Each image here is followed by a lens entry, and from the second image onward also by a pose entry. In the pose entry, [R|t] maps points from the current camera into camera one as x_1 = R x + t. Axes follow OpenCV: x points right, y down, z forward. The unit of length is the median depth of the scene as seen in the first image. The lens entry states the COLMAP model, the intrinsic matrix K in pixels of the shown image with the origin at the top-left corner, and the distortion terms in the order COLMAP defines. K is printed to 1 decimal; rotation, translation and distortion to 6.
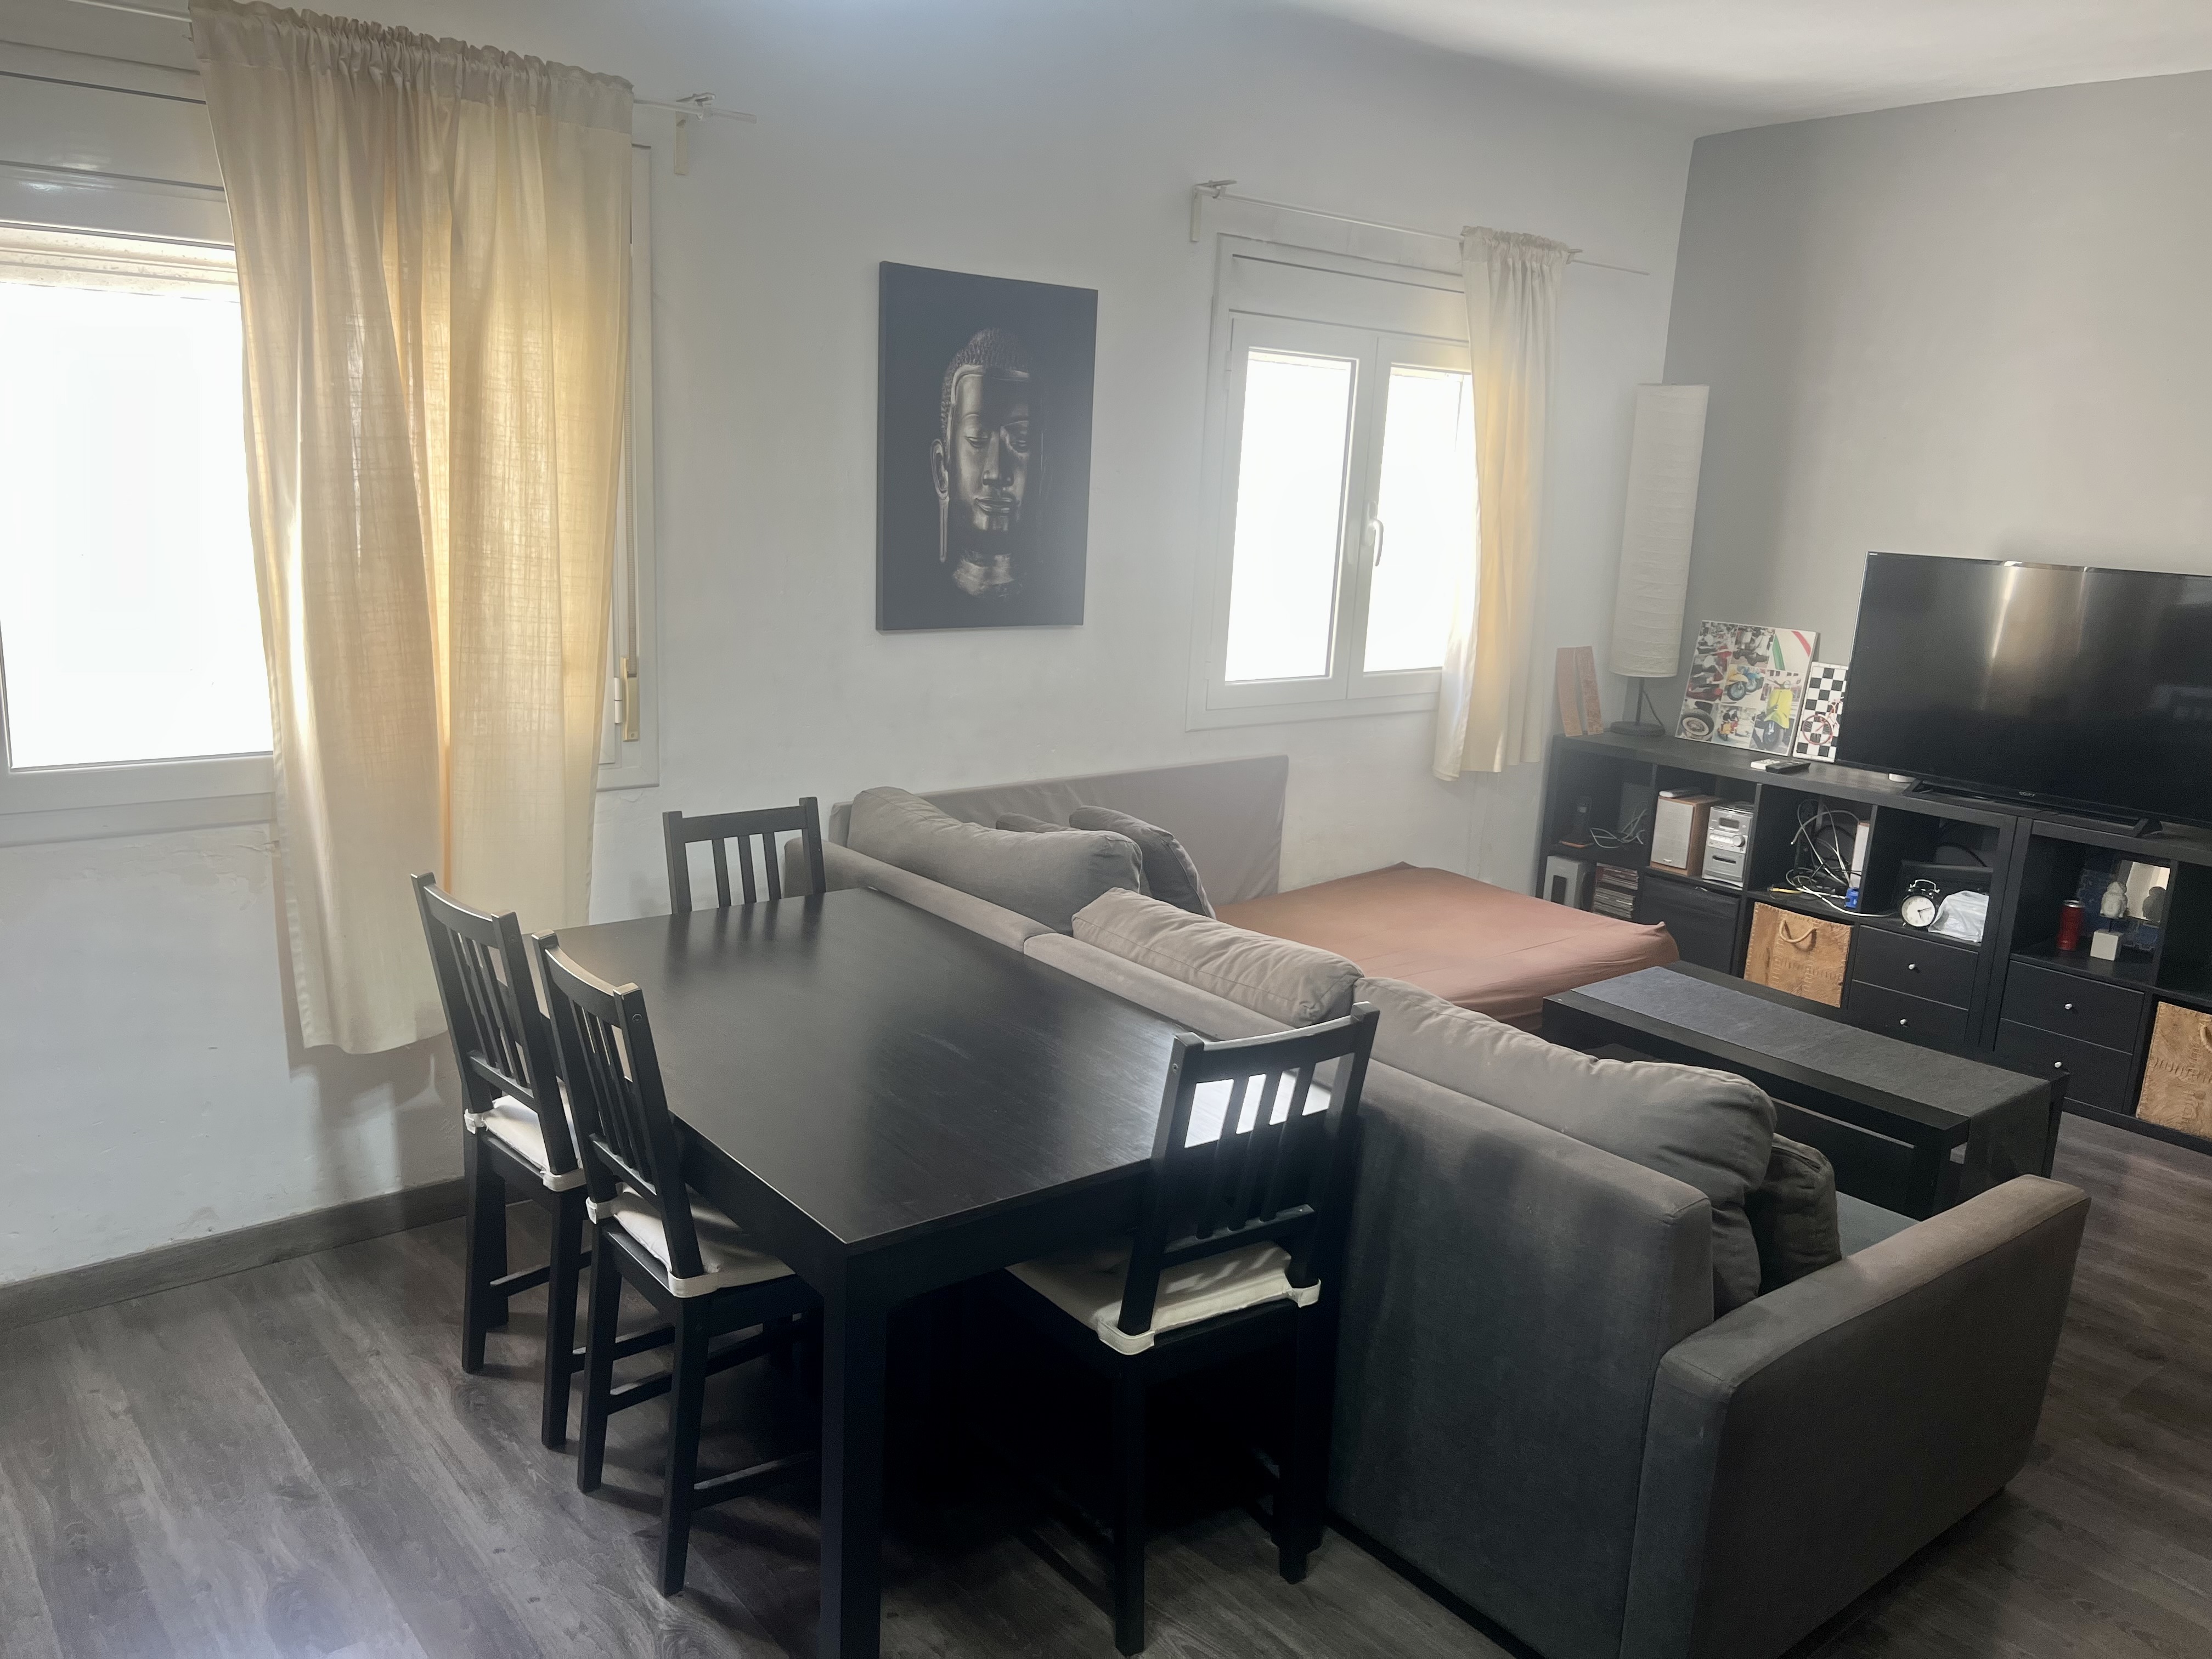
lens RADIAL K [[1641.4, 0, 1103.6], [0, 1641.4, 837.6], [0, 0, 1]] dist [0.056785, -0.060028]
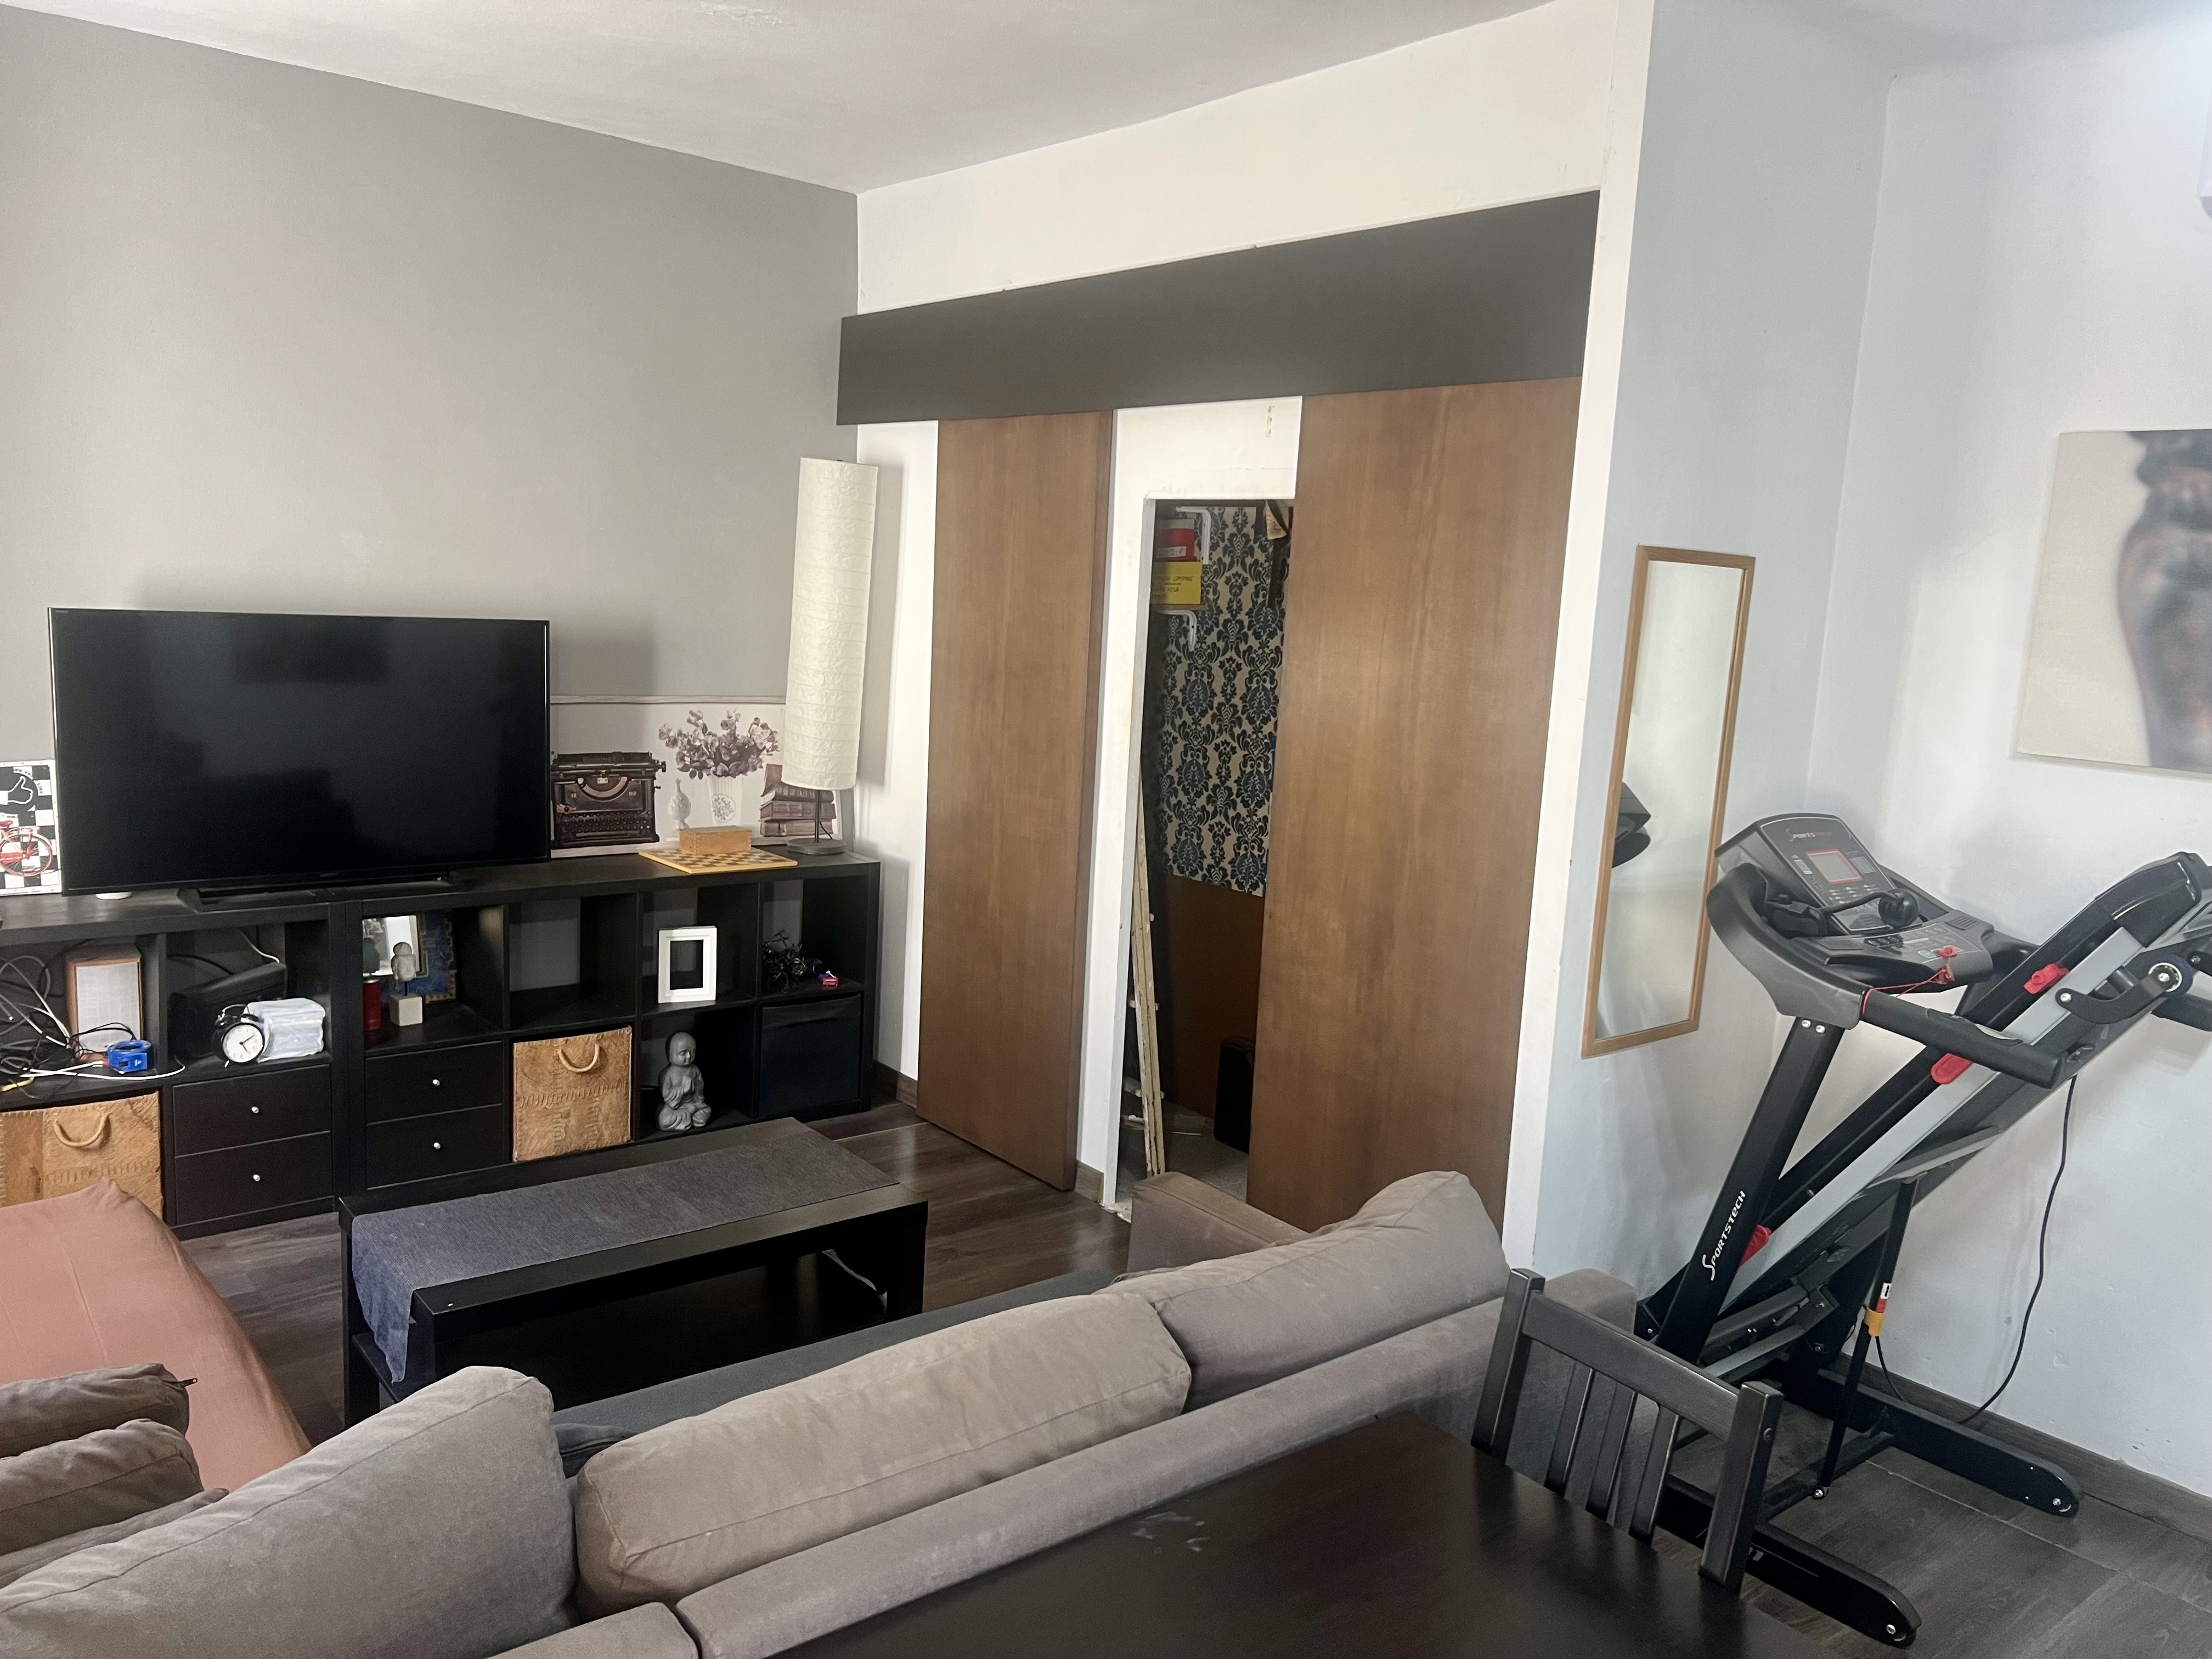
lens RADIAL K [[1641.4, 0, 1125.3], [0, 1641.4, 877.7], [0, 0, 1]] dist [0.056785, -0.060028]
pose [[0.001593, -0.224692, 0.974429, -0.335960], [0.167746, 0.960682, 0.221247, -0.168665], [-0.985829, 0.163104, 0.039222, 0.636185]]
